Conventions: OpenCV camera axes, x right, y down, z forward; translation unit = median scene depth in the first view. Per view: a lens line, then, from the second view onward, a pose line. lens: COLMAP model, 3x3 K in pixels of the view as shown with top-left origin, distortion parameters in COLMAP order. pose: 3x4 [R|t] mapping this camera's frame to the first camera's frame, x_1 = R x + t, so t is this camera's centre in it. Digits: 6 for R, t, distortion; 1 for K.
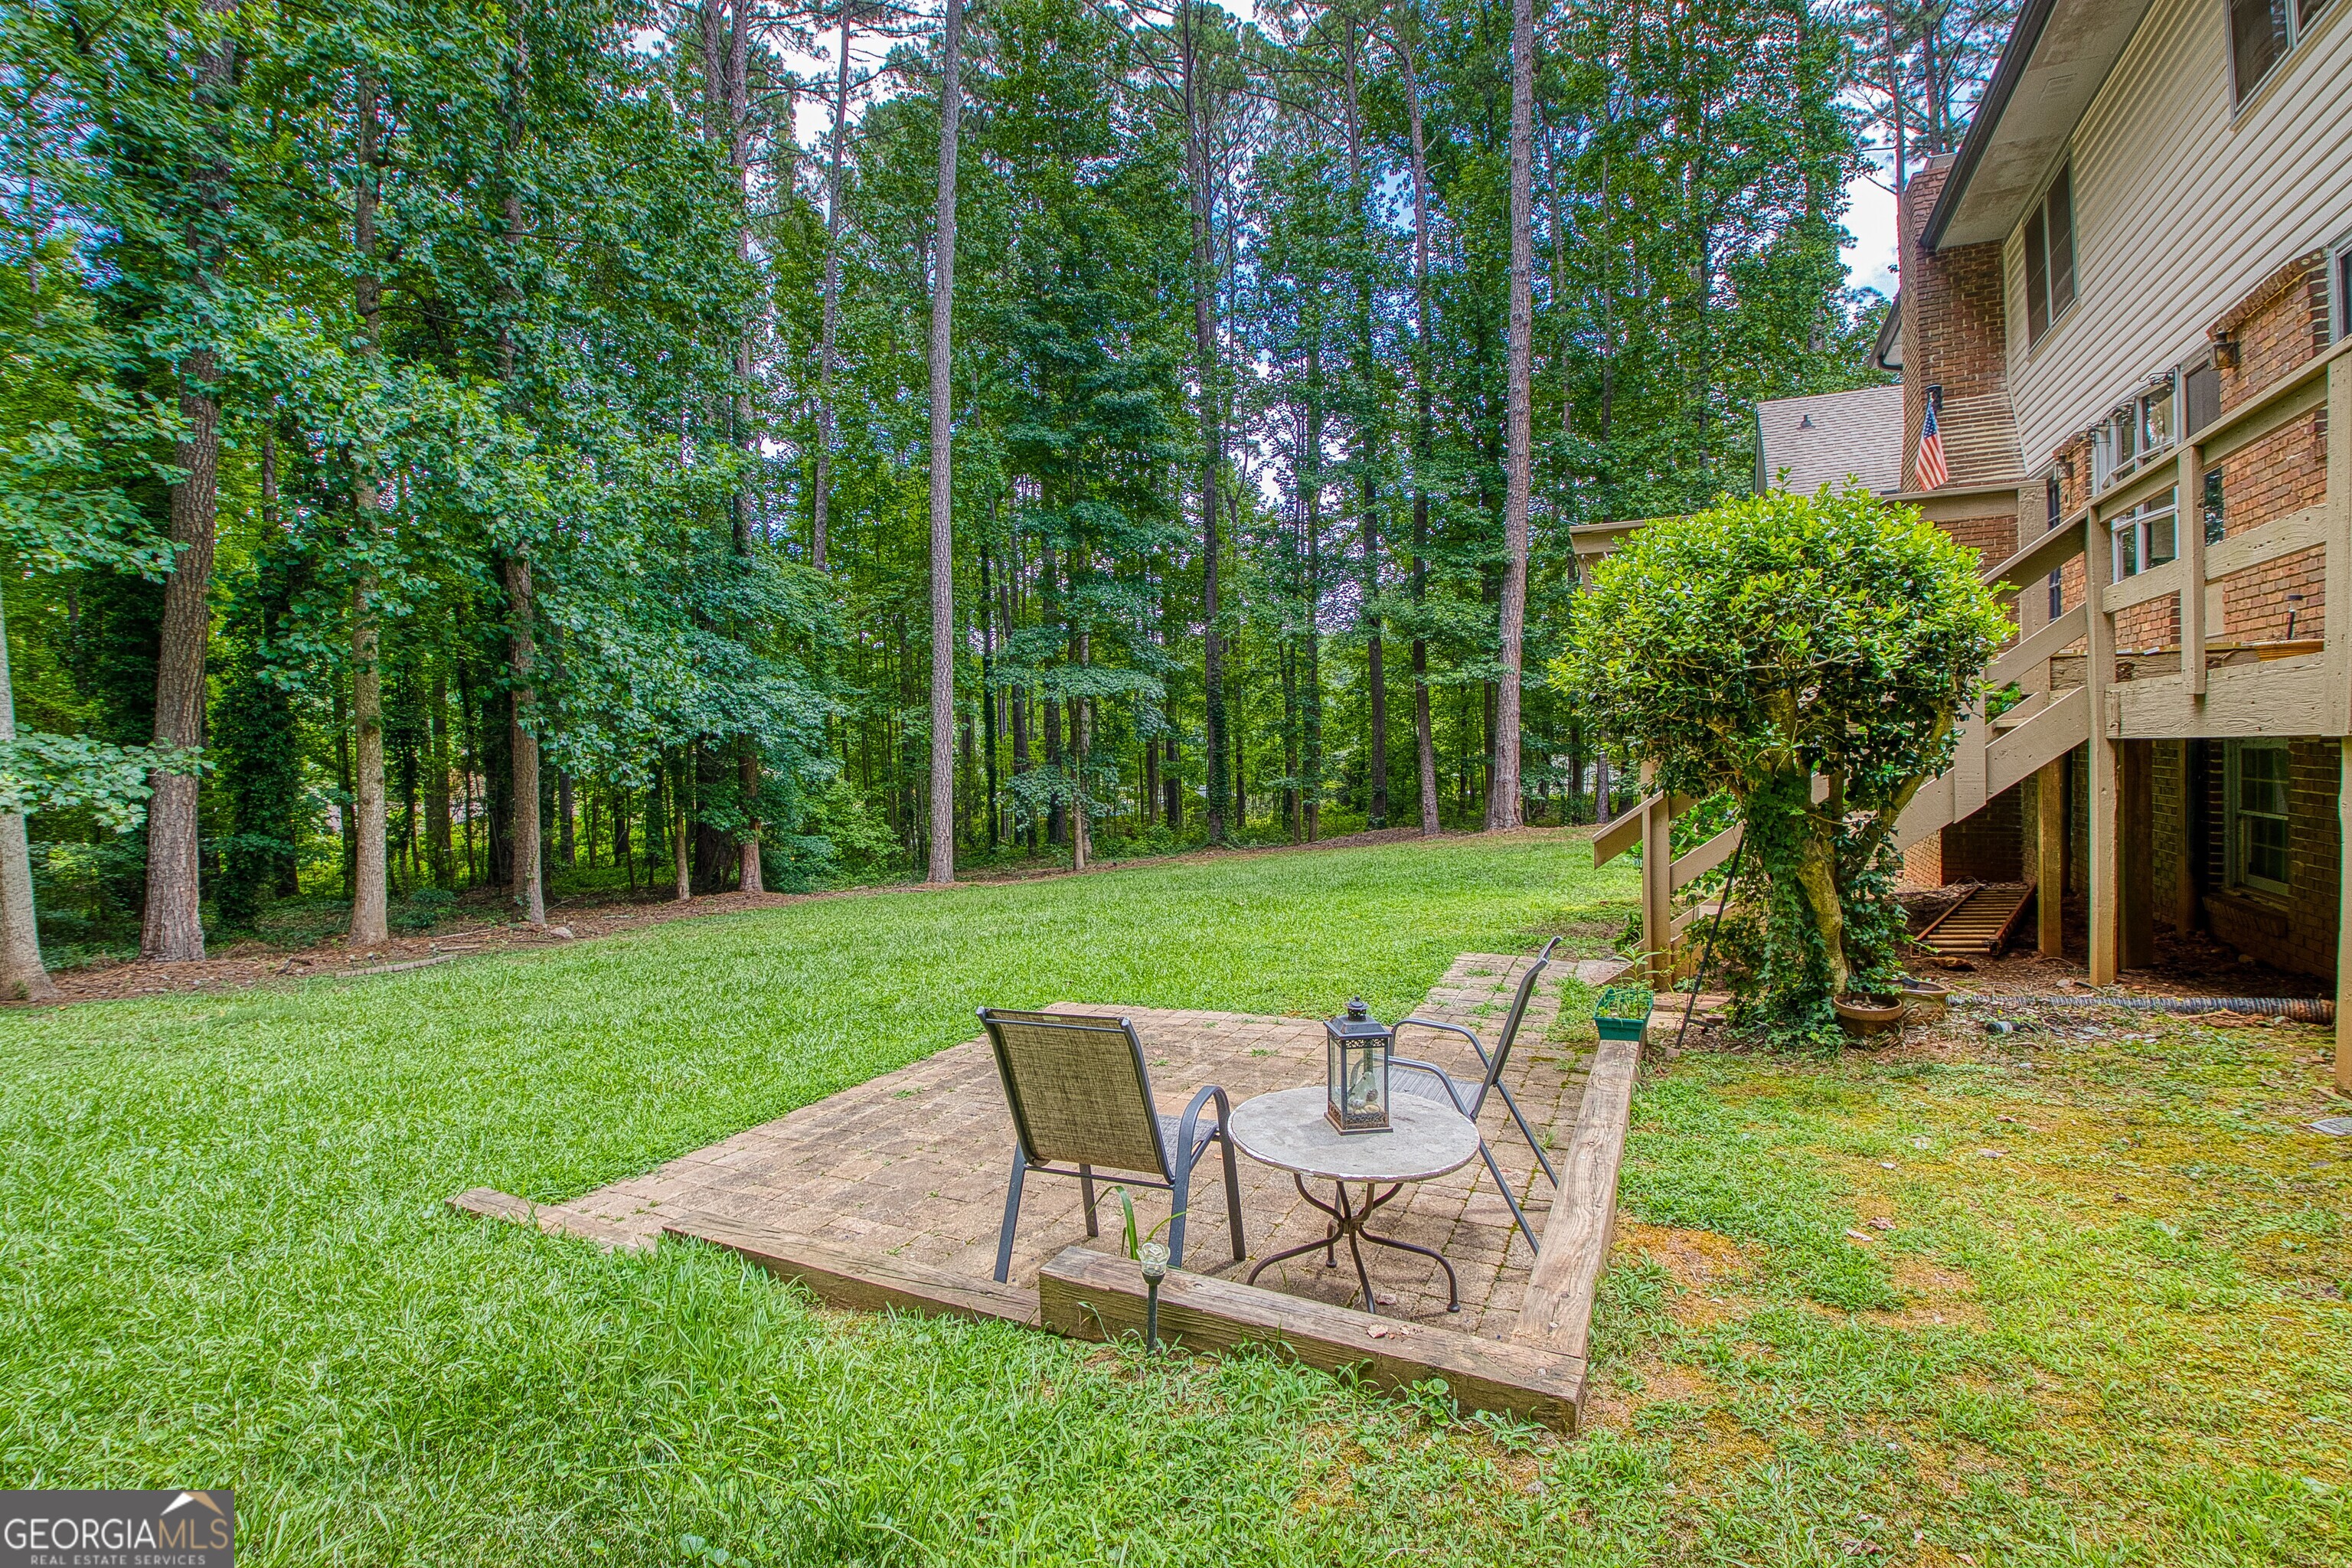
lens RADIAL K [[1120.3, 0, 1171.0], [0, 1120.3, 769.0], [0, 0, 1]] dist [0.001922, -0.005642]
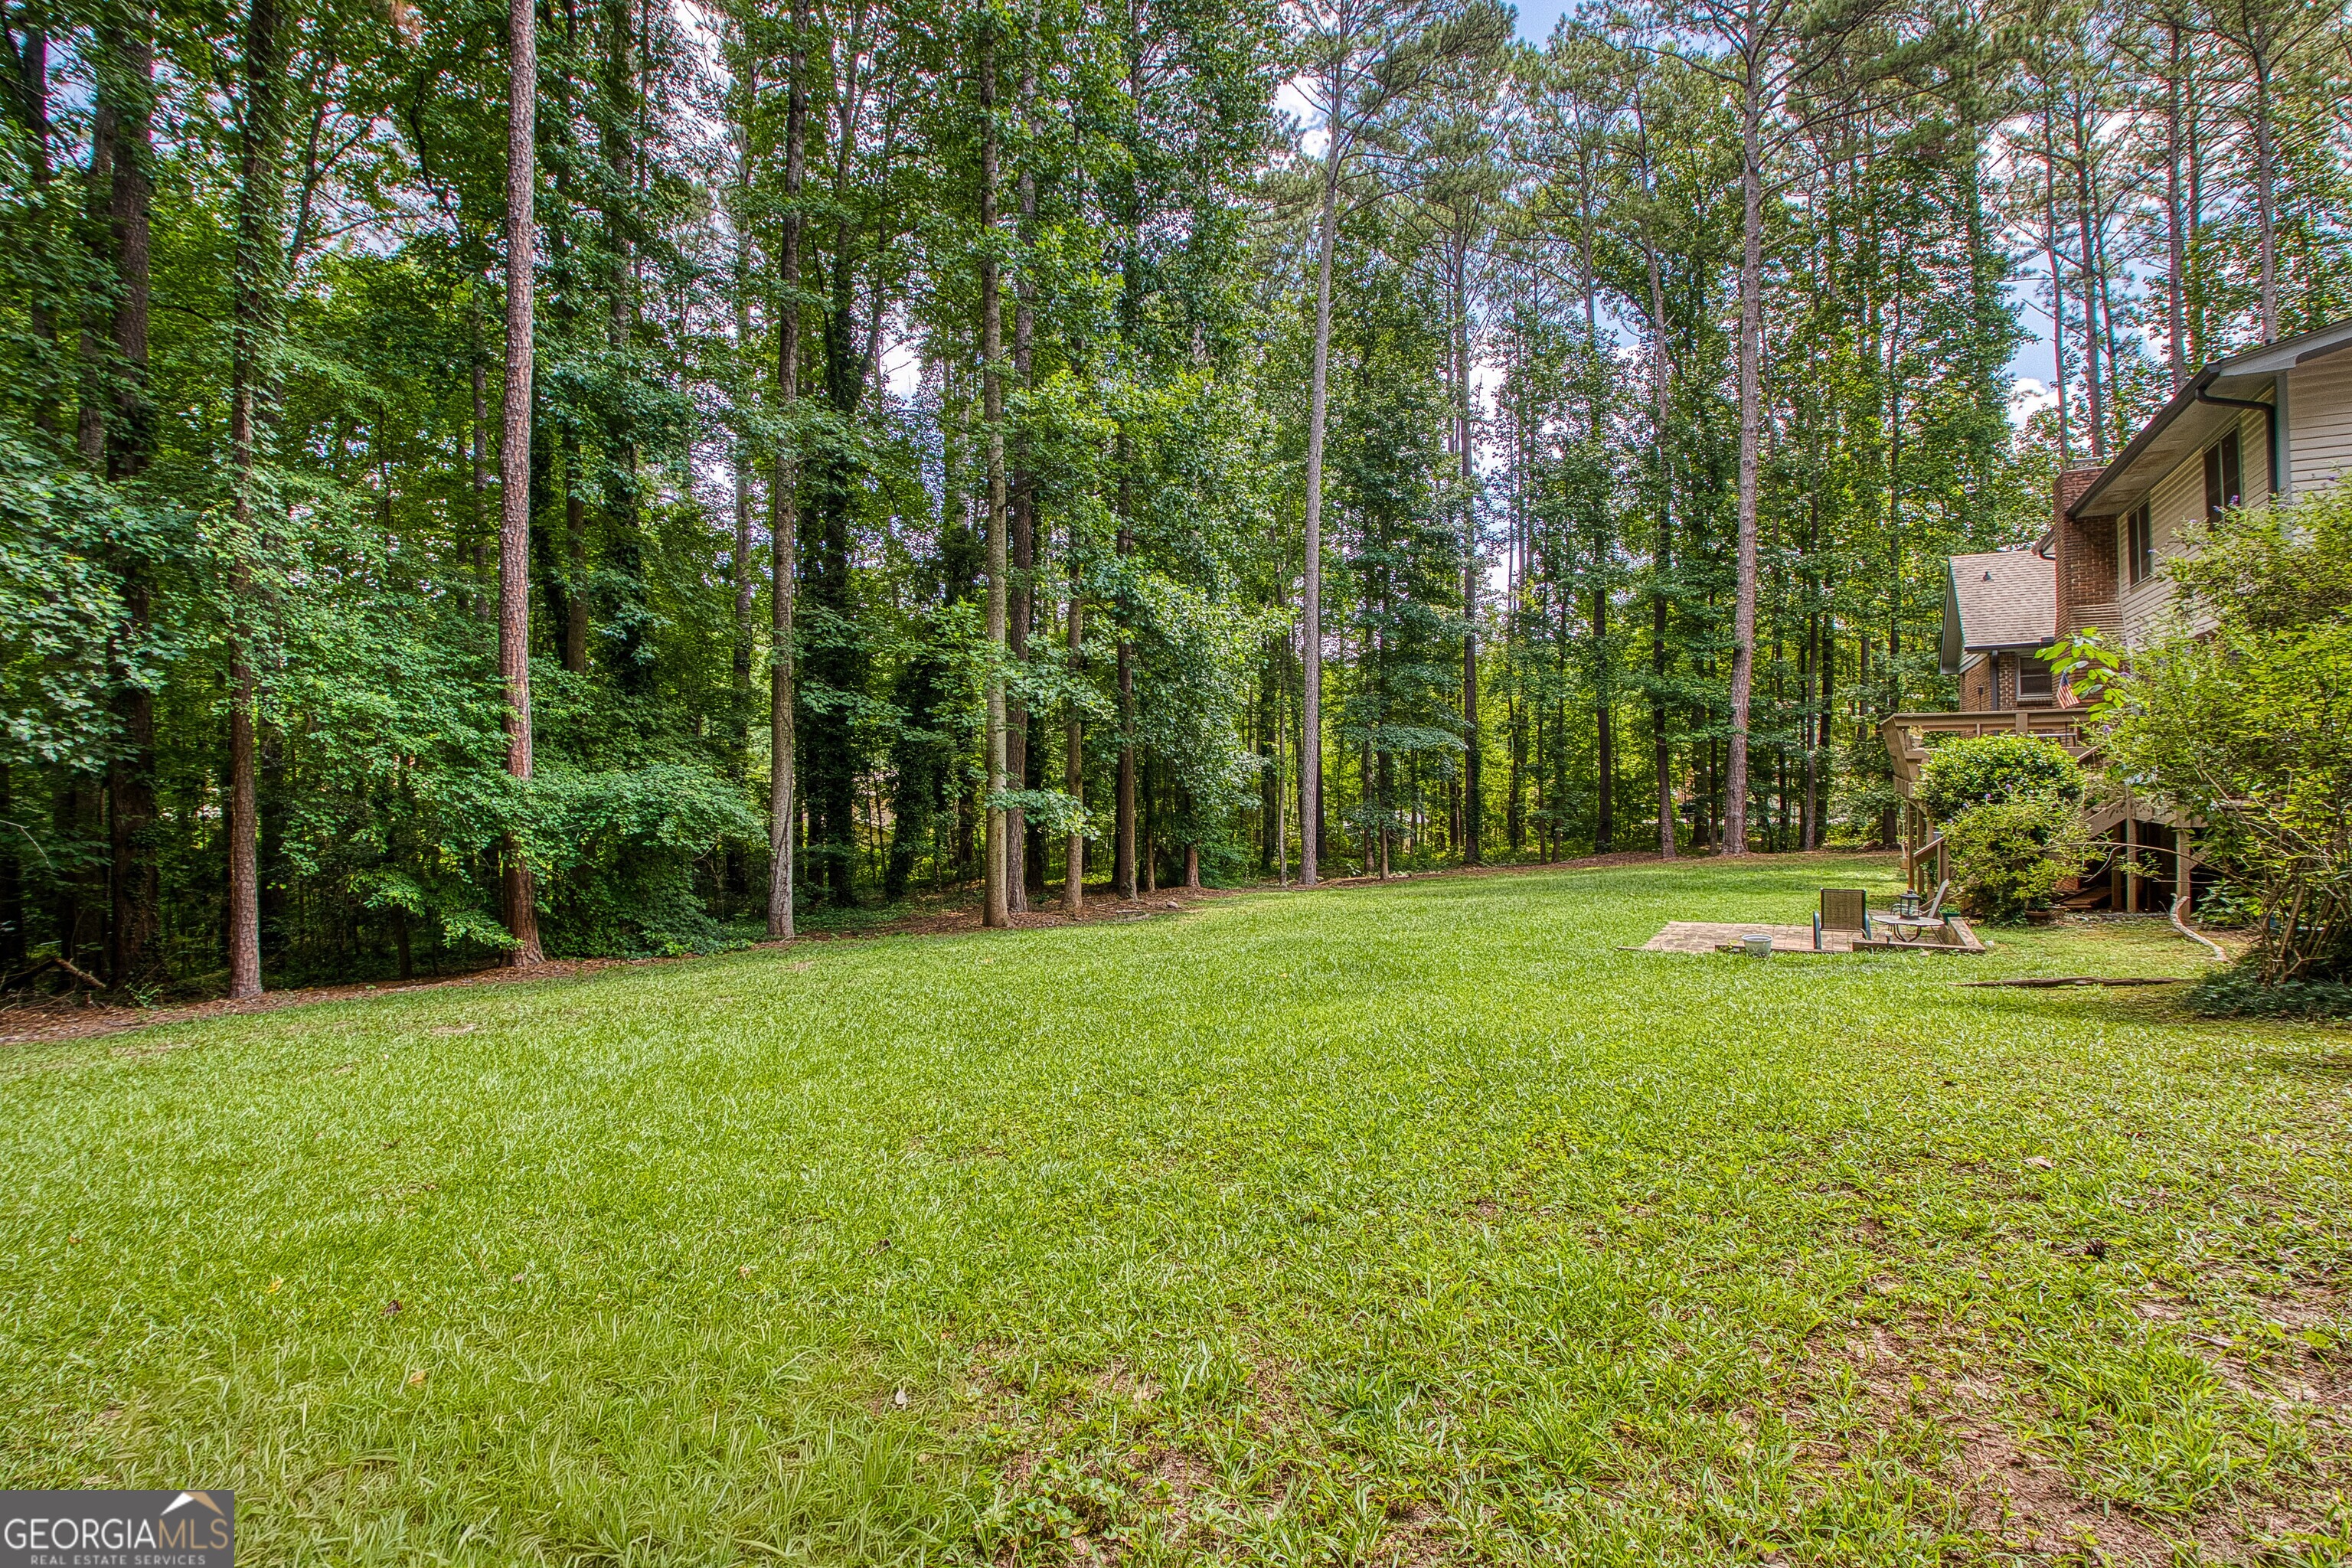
lens RADIAL K [[1120.3, 0, 1183.6], [0, 1120.3, 771.9], [0, 0, 1]] dist [0.001922, -0.005642]
pose [[0.995950, 0.010116, -0.089337, -0.225054], [-0.011585, 0.999806, -0.015936, -0.012866], [0.089159, 0.016907, 0.995874, -0.355406]]
